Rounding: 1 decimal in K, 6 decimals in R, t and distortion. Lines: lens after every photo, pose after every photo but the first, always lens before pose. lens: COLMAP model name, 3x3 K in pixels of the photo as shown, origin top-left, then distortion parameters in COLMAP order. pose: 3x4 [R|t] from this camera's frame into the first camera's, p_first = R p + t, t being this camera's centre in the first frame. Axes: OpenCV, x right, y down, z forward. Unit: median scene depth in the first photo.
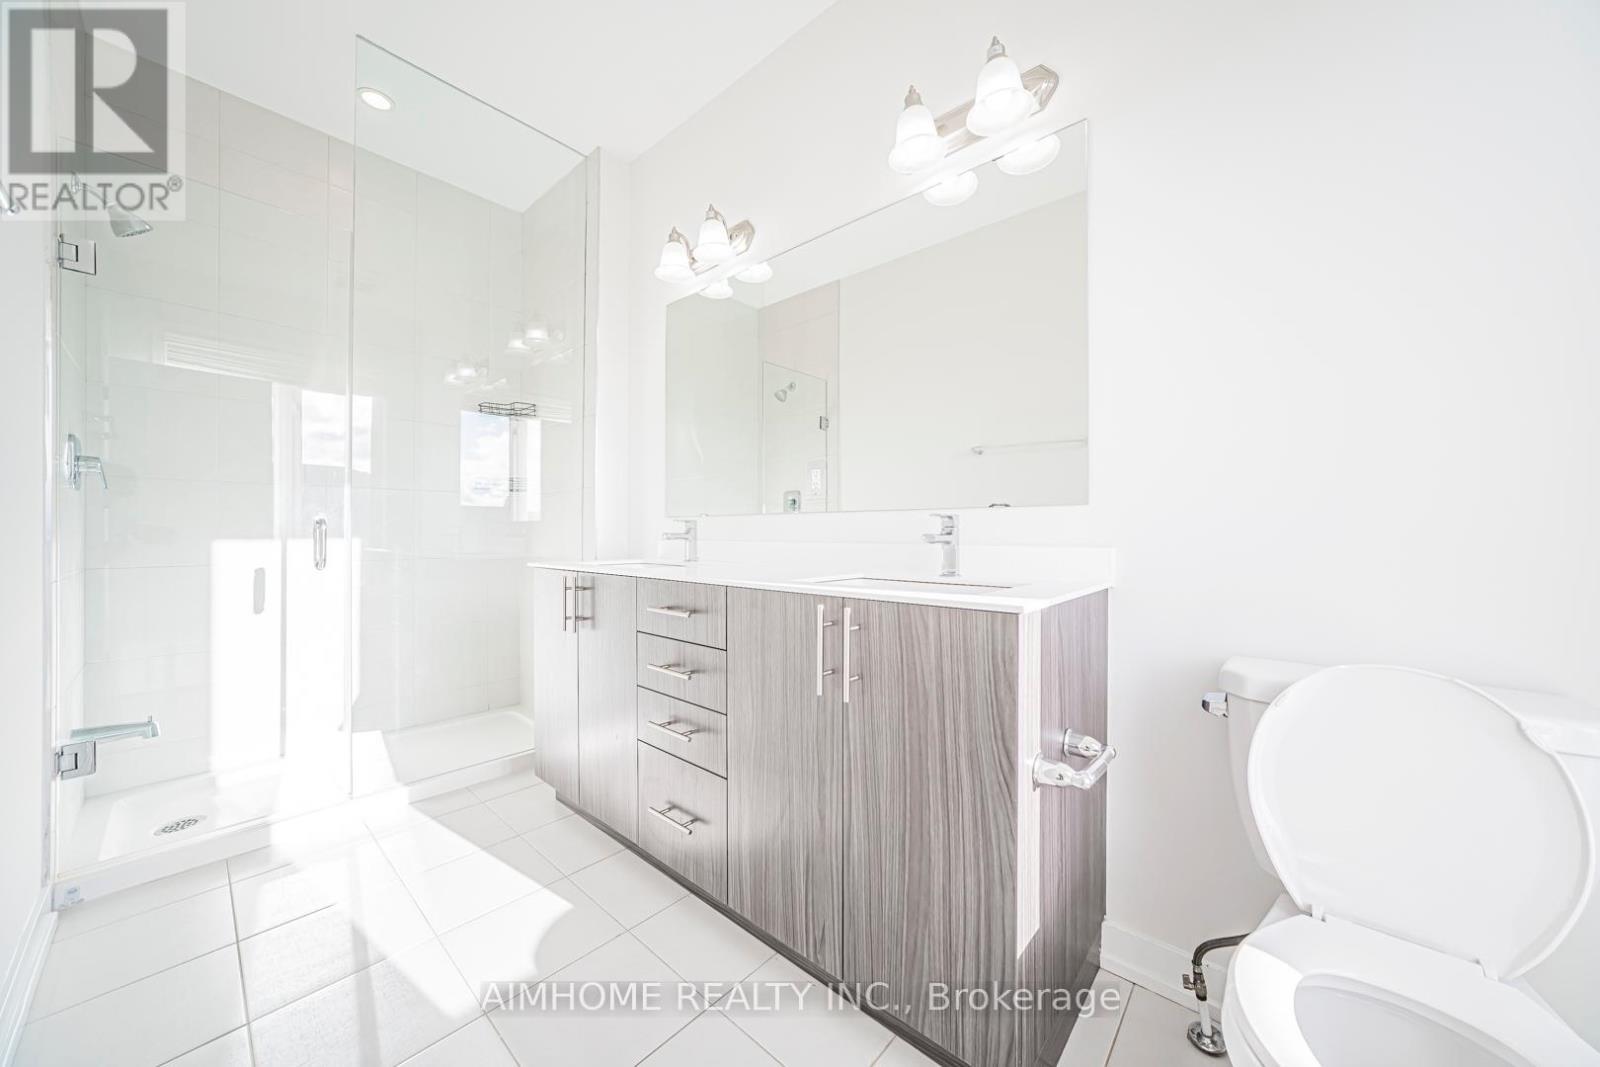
lens RADIAL K [[560.5, 0, 803.0], [0, 560.5, 530.1], [0, 0, 1]] dist [-0.016782, 0.002797]
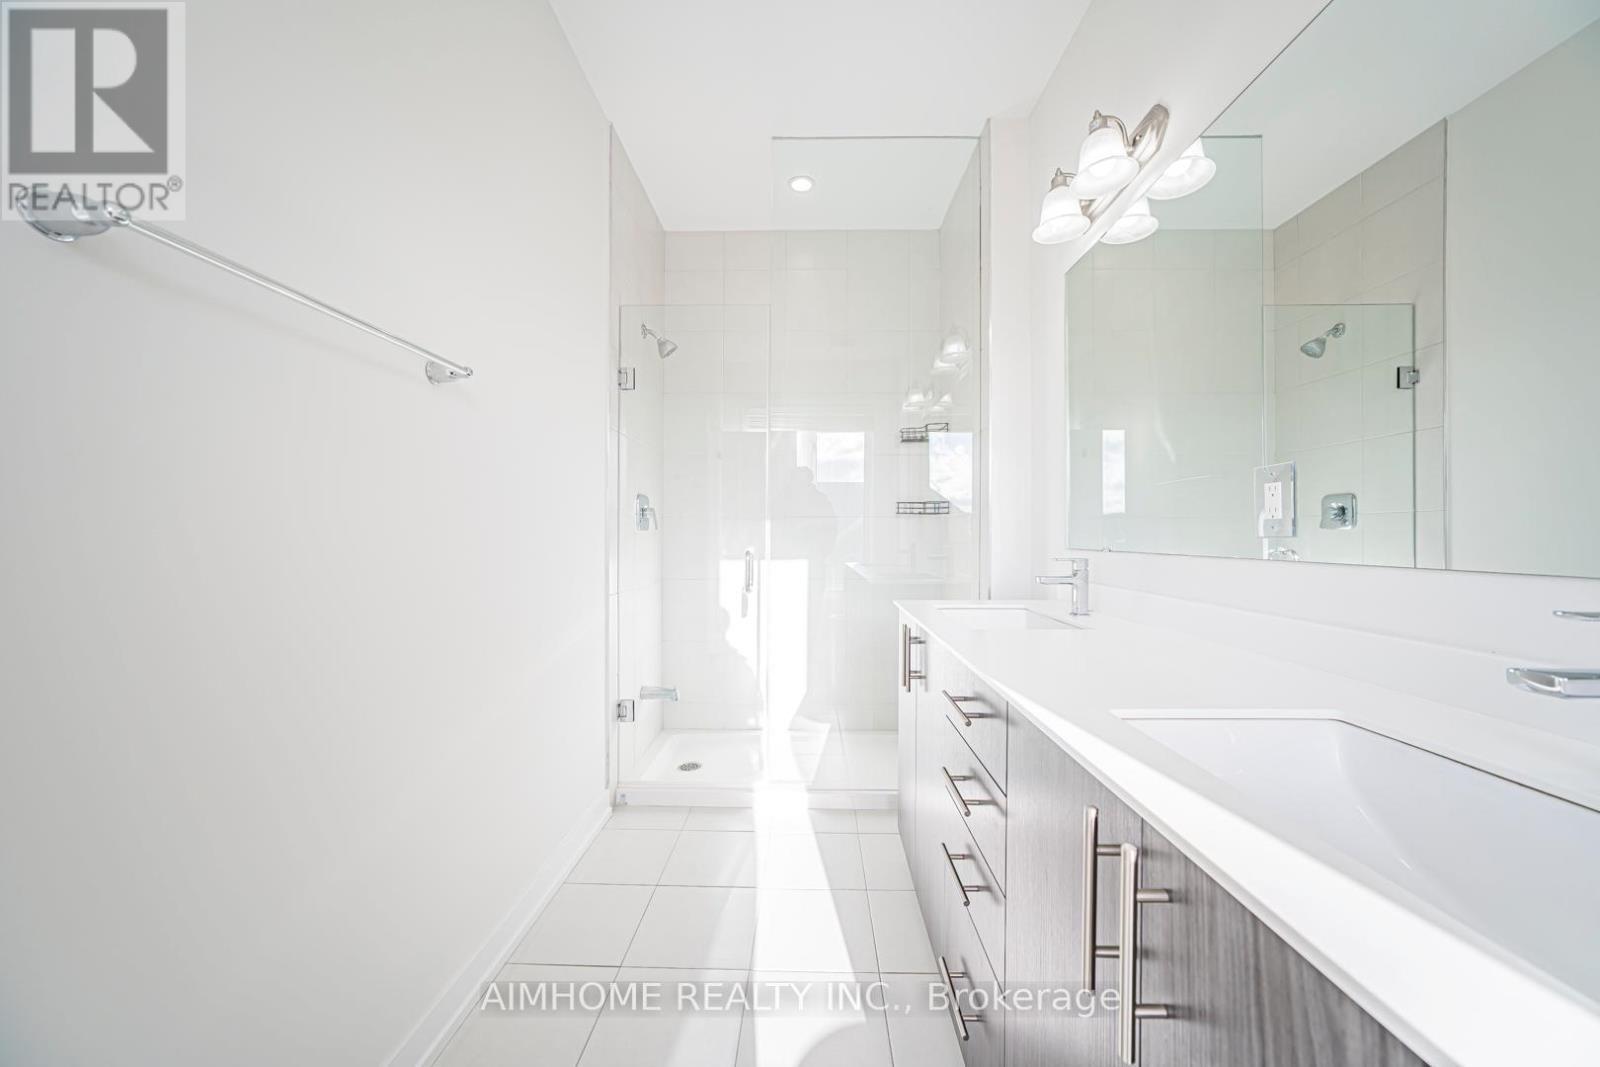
lens RADIAL K [[560.5, 0, 801.3], [0, 560.5, 533.3], [0, 0, 1]] dist [-0.016782, 0.002797]
pose [[0.652856, -0.000219, -0.757482, 0.103189], [0.000078, 1.000000, -0.000221, -0.044910], [0.757482, 0.000085, 0.652856, 0.228756]]
